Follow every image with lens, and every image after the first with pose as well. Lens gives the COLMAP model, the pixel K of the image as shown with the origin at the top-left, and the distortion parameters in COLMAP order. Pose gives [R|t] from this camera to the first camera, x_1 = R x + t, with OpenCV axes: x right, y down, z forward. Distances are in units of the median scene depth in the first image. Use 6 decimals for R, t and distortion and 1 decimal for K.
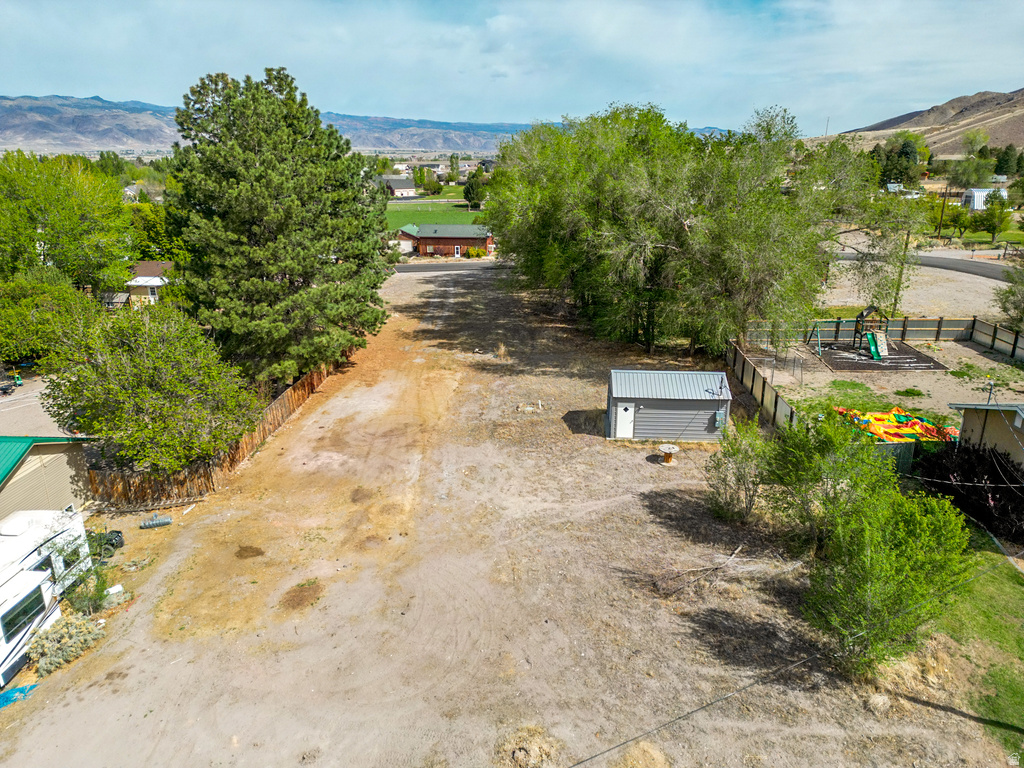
lens RADIAL K [[710.1, 0, 512.0], [0, 710.1, 384.0], [0, 0, 1]] dist [0.072589, -0.060398]
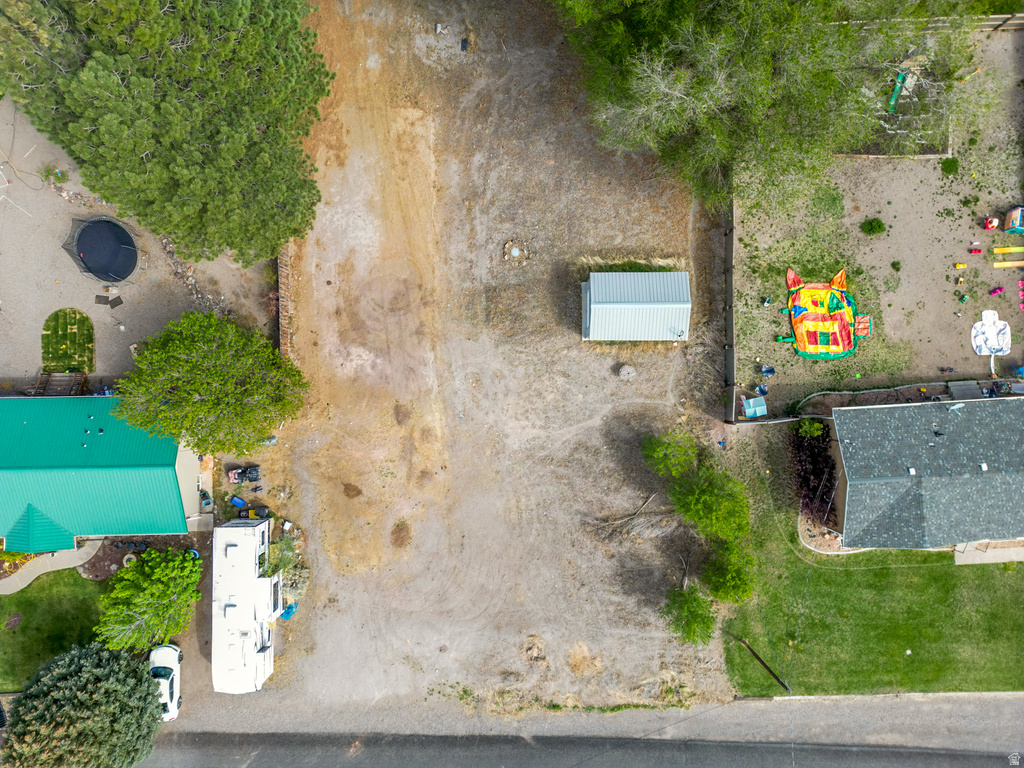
lens RADIAL K [[704.7, 0, 512.0], [0, 704.7, 384.0], [0, 0, 1]] dist [0.091817, -0.096877]
pose [[0.997589, -0.069109, -0.006265, 0.015018], [0.028114, 0.319974, 0.947009, -1.077475], [-0.063442, -0.944902, 0.321146, 0.557569]]
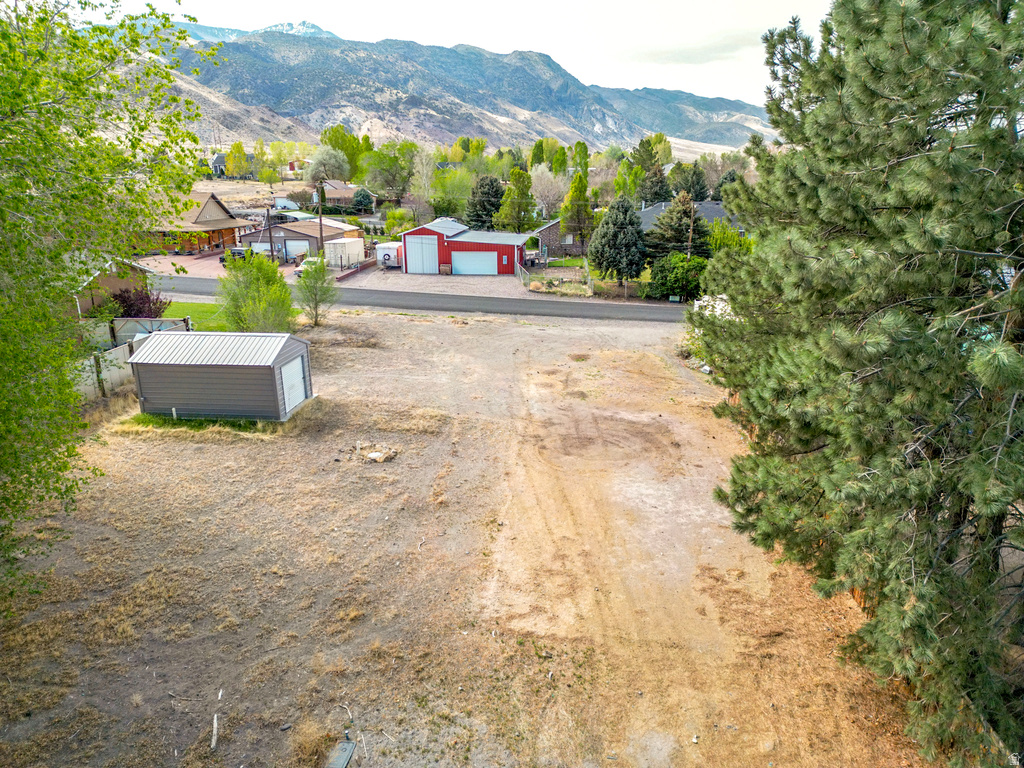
lens RADIAL K [[704.7, 0, 512.0], [0, 704.7, 384.0], [0, 0, 1]] dist [0.091817, -0.096877]
pose [[-0.999361, -0.003638, 0.035551, -0.138831], [0.017100, 0.824851, 0.565091, -0.432277], [-0.031381, 0.565338, -0.824262, 1.744916]]
